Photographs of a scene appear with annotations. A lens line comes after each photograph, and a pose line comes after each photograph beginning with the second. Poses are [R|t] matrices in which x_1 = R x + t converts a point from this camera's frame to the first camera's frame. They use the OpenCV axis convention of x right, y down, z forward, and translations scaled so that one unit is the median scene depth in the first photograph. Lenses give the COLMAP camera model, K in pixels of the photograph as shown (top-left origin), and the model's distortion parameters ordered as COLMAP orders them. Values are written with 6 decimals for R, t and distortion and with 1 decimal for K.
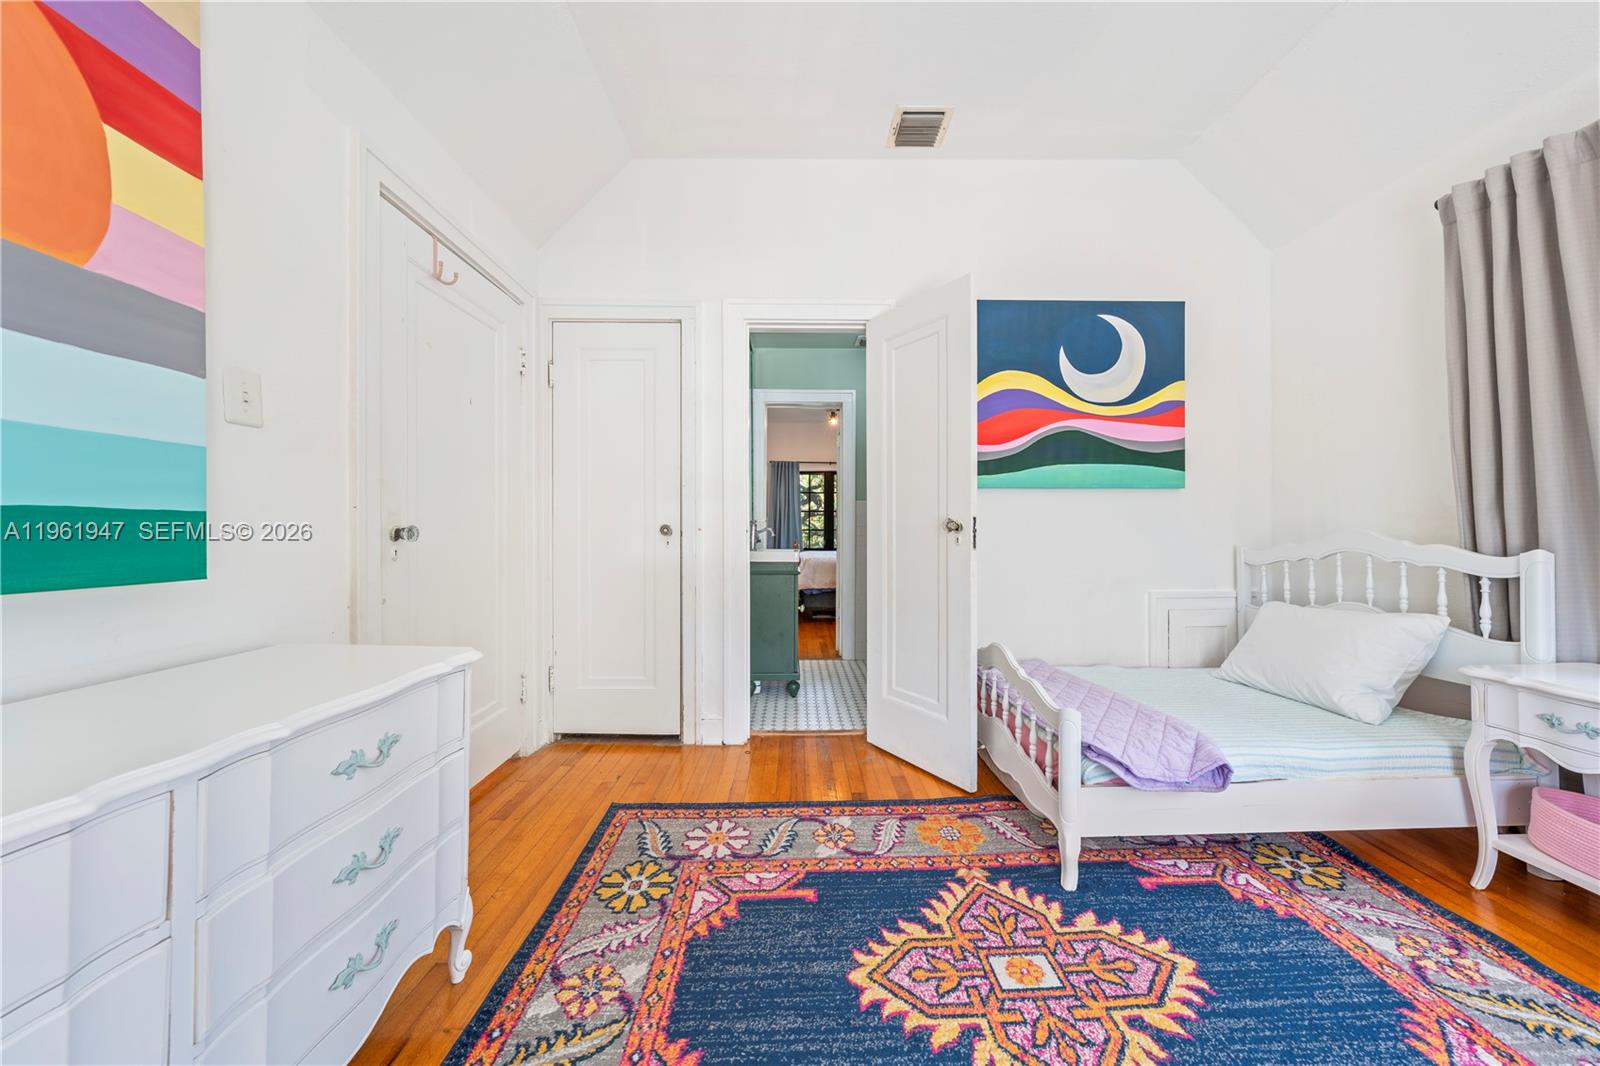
lens RADIAL K [[553.0, 0, 802.3], [0, 553.0, 524.7], [0, 0, 1]] dist [-0.001224, 0.000074]
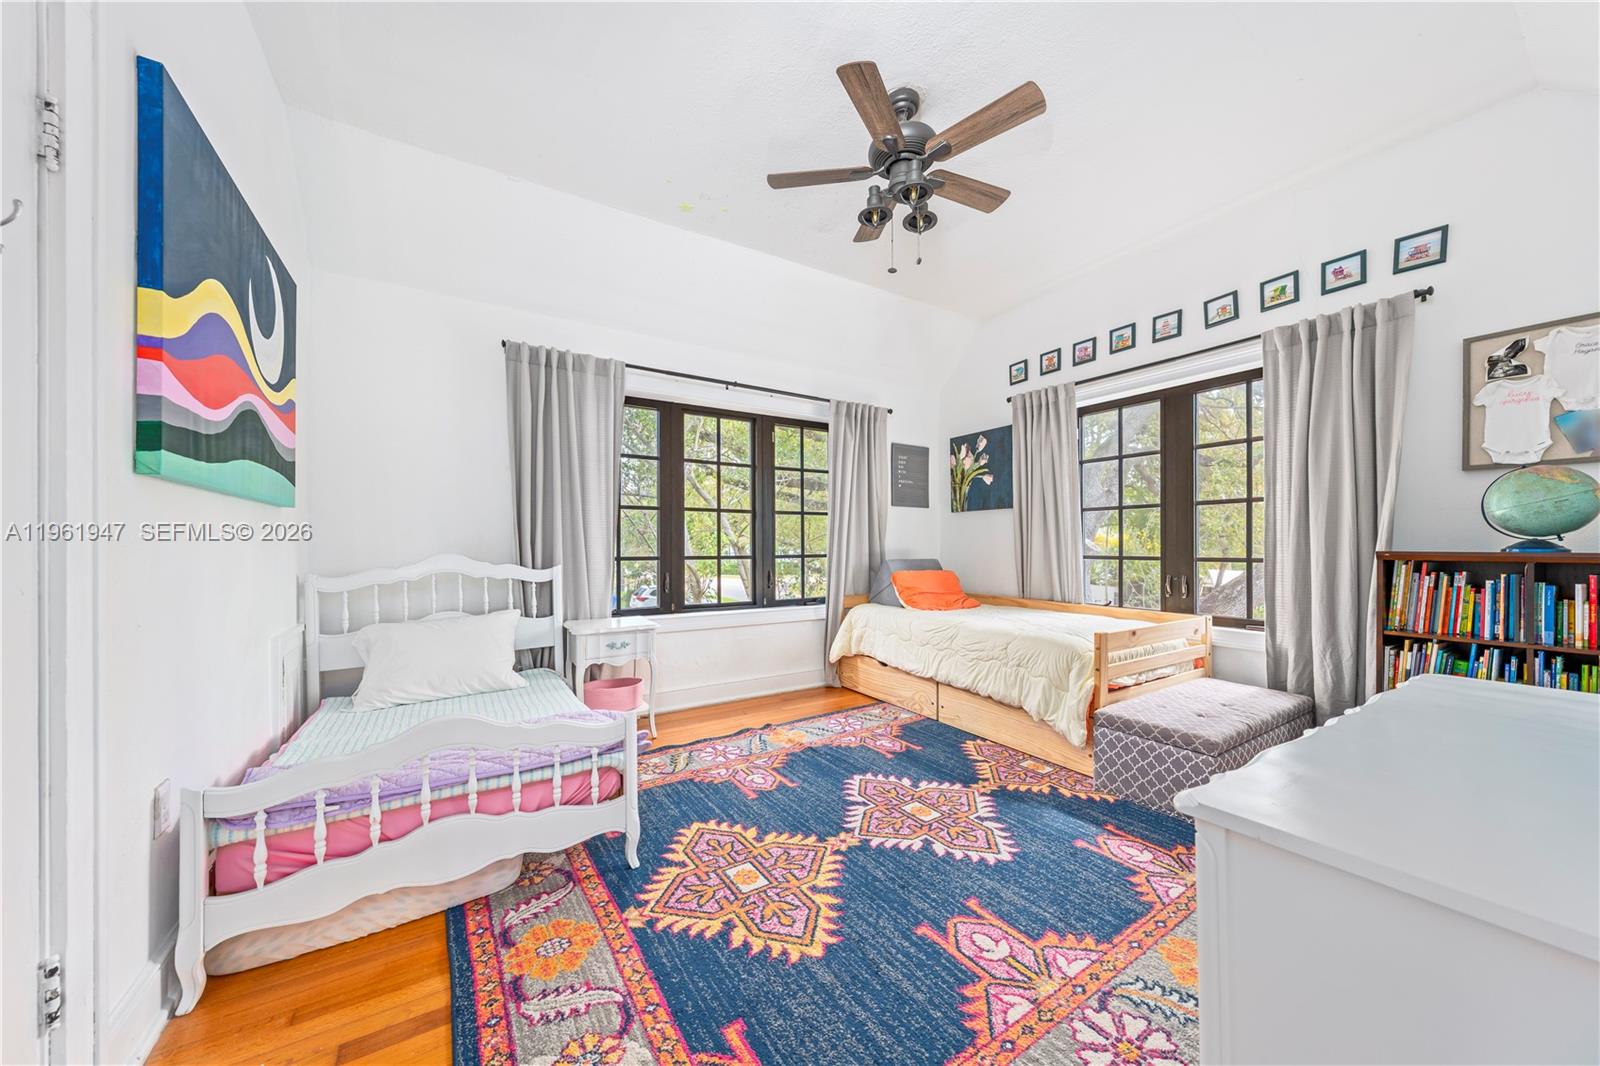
lens RADIAL K [[553.0, 0, 797.8], [0, 553.0, 545.0], [0, 0, 1]] dist [-0.001224, 0.000074]
pose [[-0.516908, -0.001300, 0.856040, -0.778631], [-0.004250, 0.999990, -0.001047, -0.024188], [-0.856030, -0.004179, -0.516908, 1.467528]]
